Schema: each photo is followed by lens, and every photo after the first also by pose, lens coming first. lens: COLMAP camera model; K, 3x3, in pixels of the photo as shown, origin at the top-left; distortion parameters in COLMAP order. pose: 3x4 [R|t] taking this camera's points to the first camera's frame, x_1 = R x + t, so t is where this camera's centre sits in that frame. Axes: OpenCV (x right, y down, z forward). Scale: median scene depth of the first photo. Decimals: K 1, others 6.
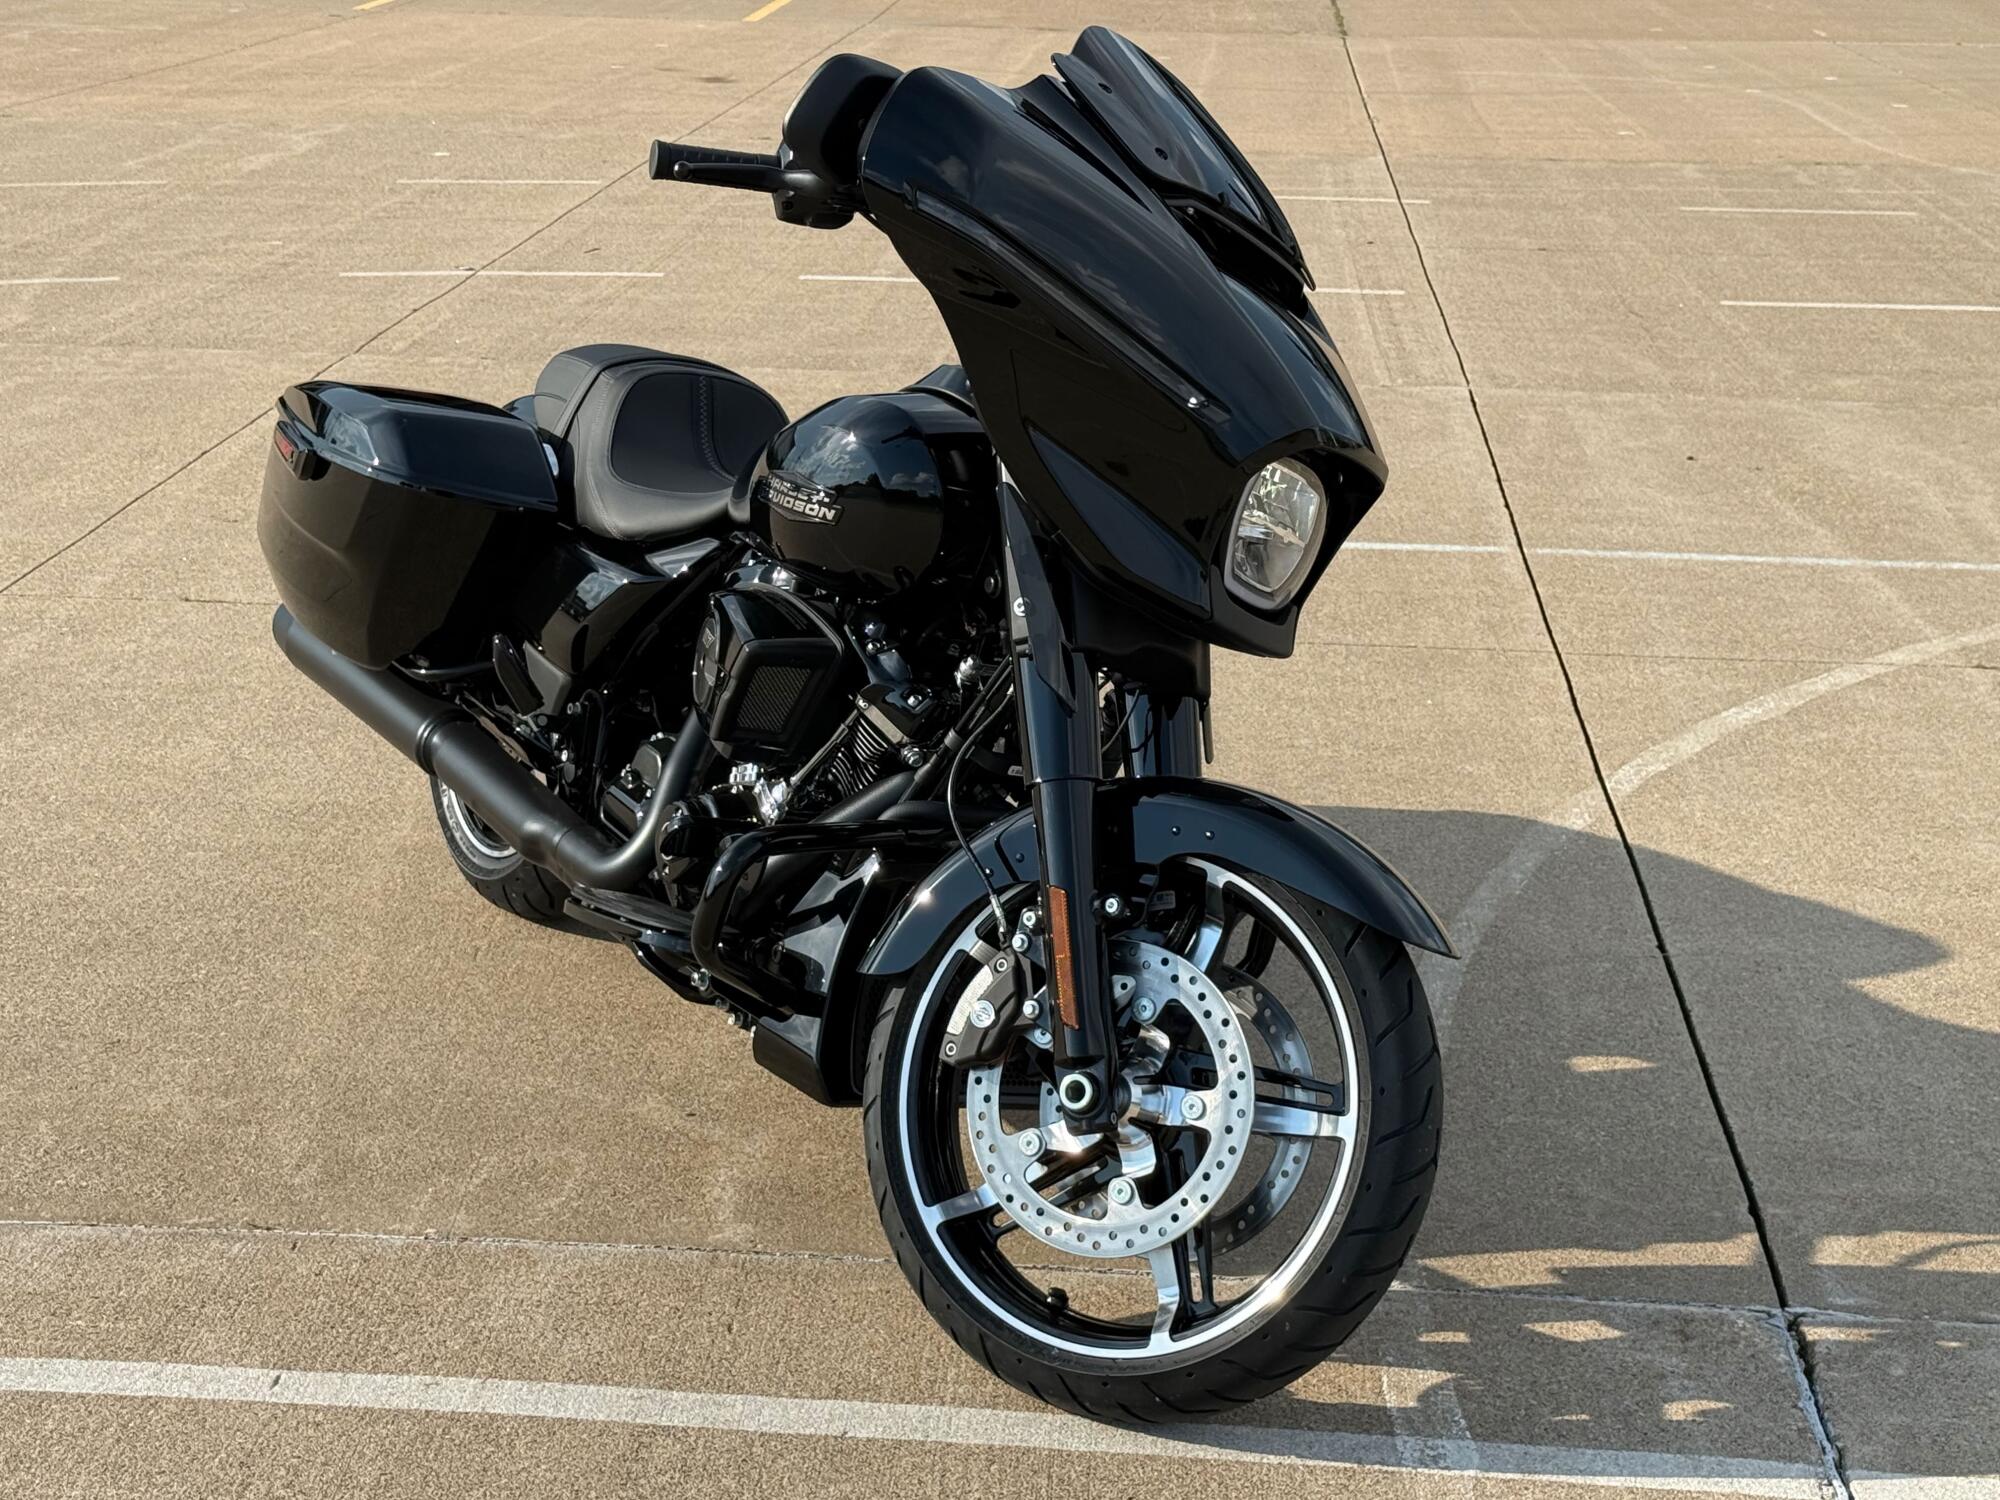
lens RADIAL K [[3166.8, 0, 1000.0], [0, 3166.8, 750.0], [0, 0, 1]] dist [0.161996, -0.093041]
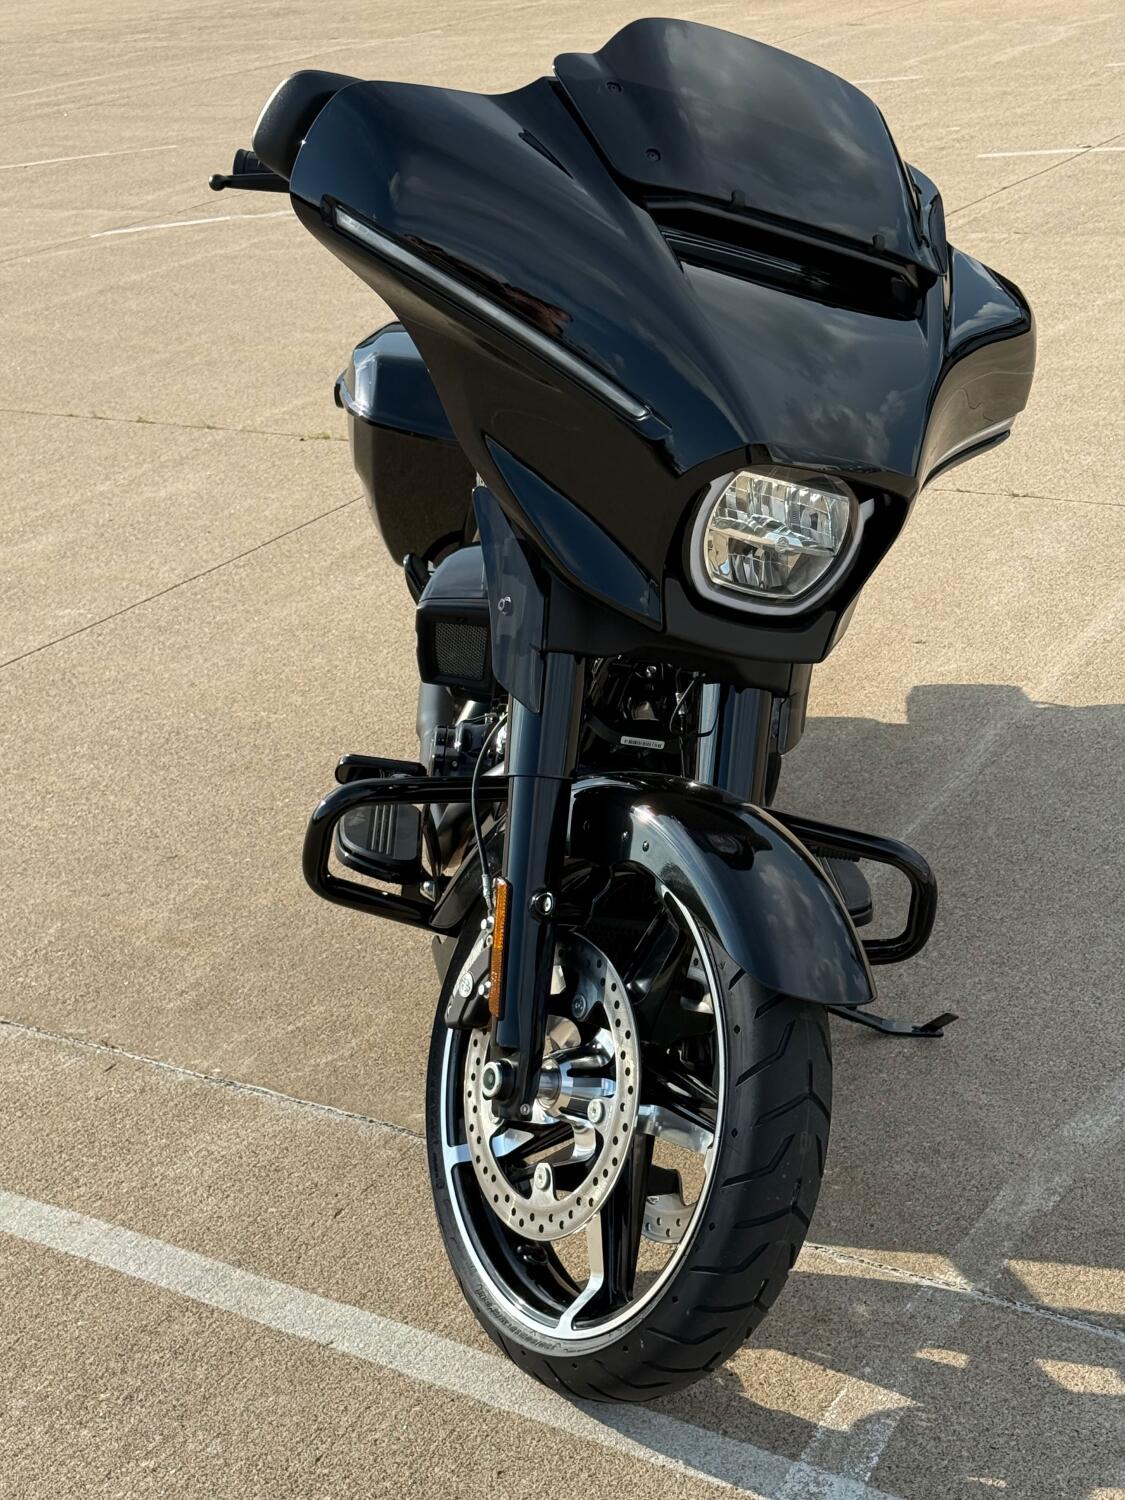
lens RADIAL K [[2375.1, 0, 562.5], [0, 2375.1, 750.0], [0, 0, 1]] dist [0.161996, -0.093041]
pose [[0.883477, 0.094377, -0.458870, 0.388536], [-0.047778, 0.992542, 0.112152, -0.087320], [0.466033, -0.077160, 0.881397, 0.325827]]
